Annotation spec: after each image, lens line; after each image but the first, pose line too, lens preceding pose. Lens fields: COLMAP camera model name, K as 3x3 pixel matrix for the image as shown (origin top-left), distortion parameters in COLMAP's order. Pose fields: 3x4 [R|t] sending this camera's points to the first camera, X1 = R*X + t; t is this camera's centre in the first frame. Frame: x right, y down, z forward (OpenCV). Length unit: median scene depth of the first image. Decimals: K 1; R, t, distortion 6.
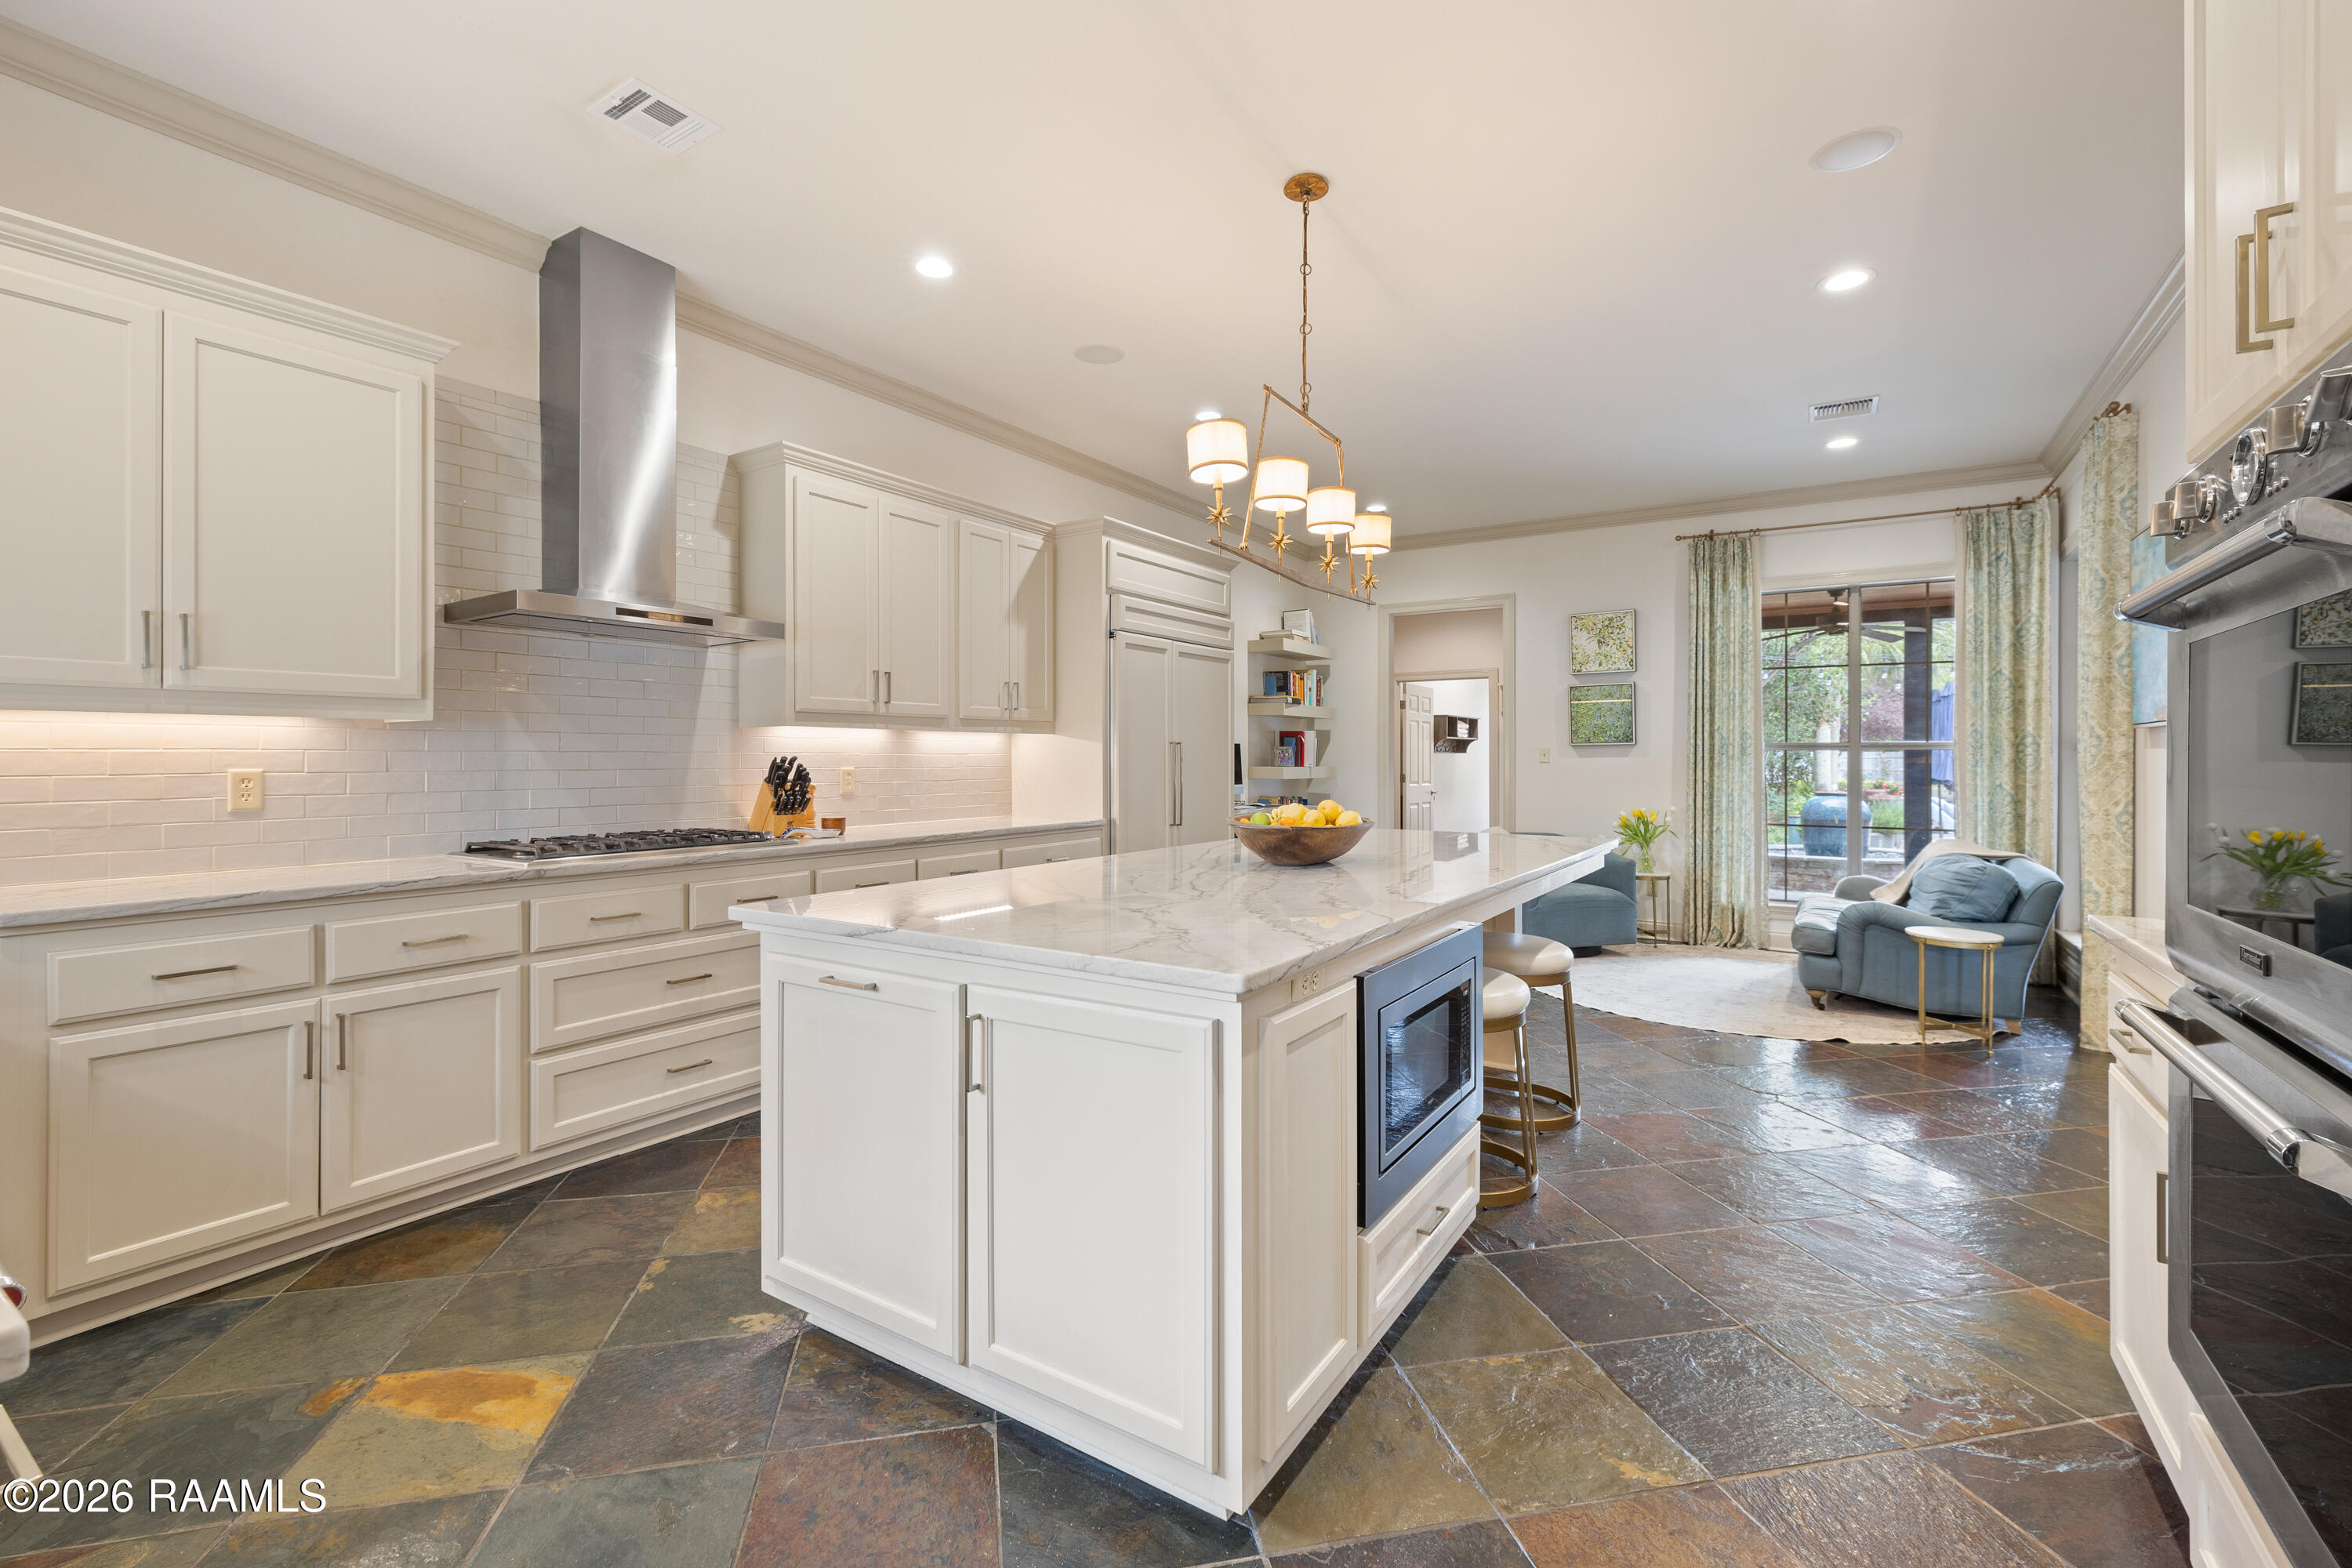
lens RADIAL K [[1015.0, 0, 1179.9], [0, 1015.0, 760.3], [0, 0, 1]] dist [0.003938, 0.000196]
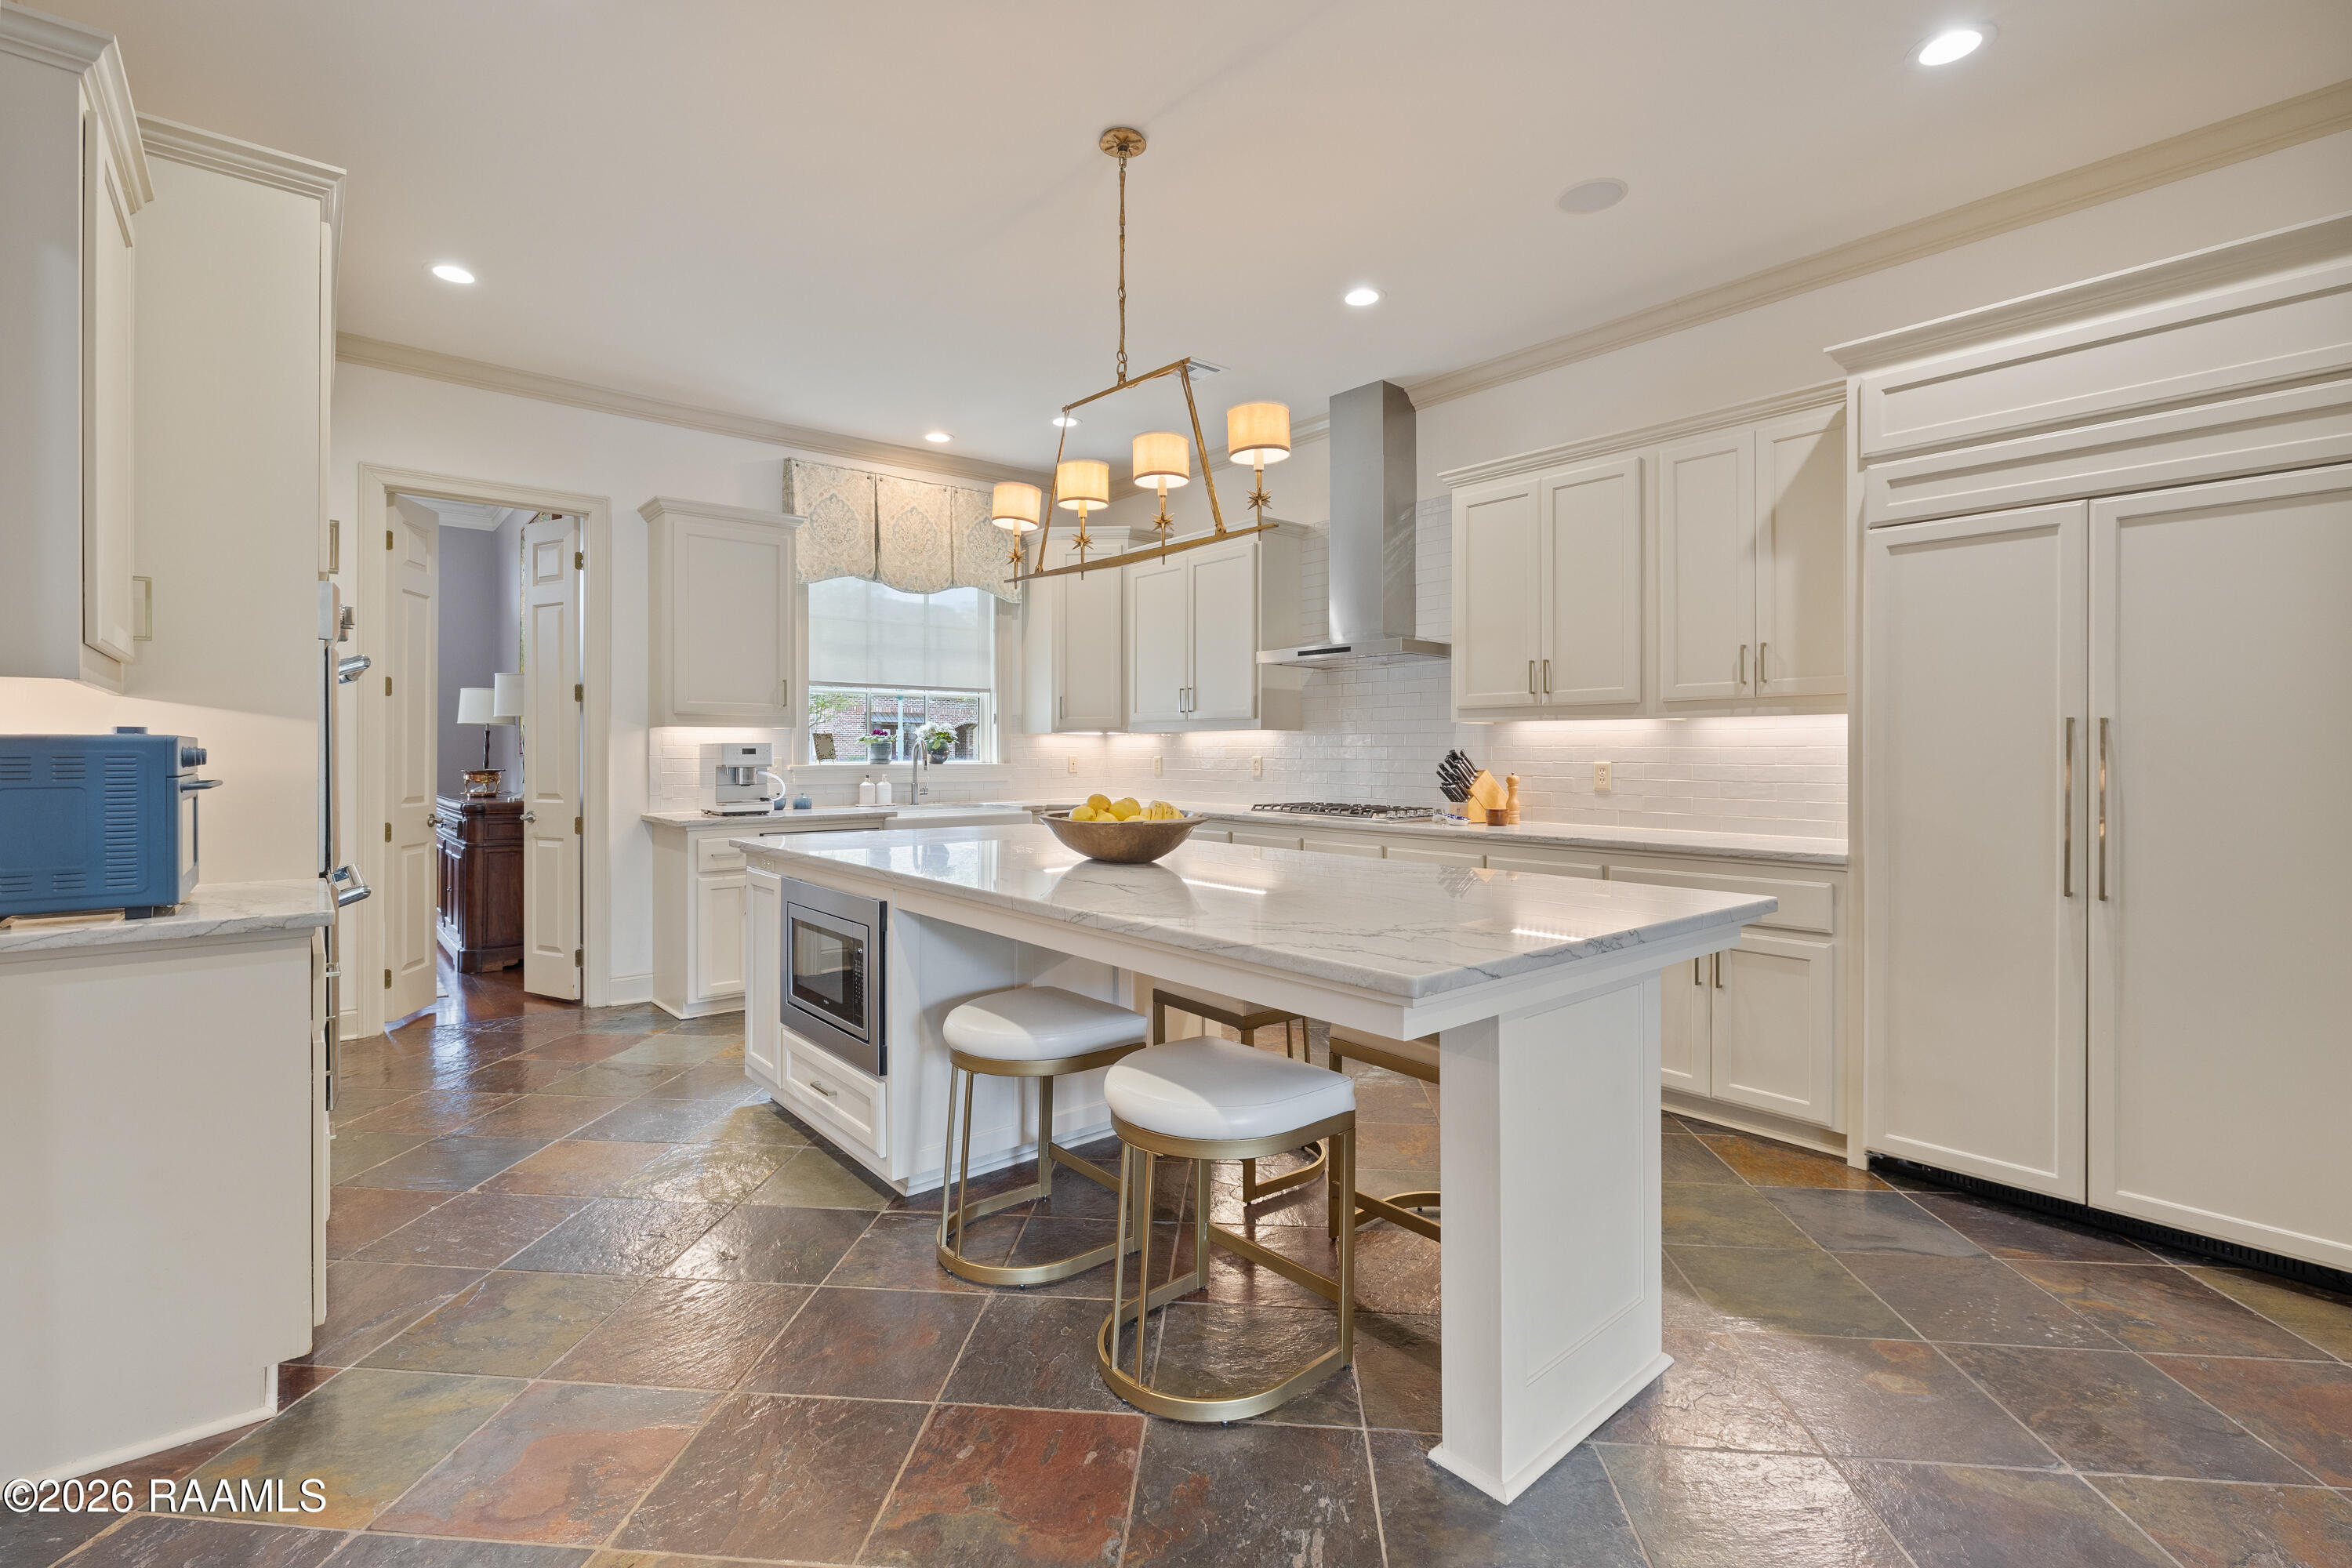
lens RADIAL K [[1063.4, 0, 1176.4], [0, 1063.4, 765.0], [0, 0, 1]] dist [-0.001700, 0.000684]
pose [[-0.302078, 0.014832, -0.953168, 0.745060], [-0.003501, 0.999855, 0.016668, -0.004405], [0.953277, 0.008373, -0.301982, 0.956541]]
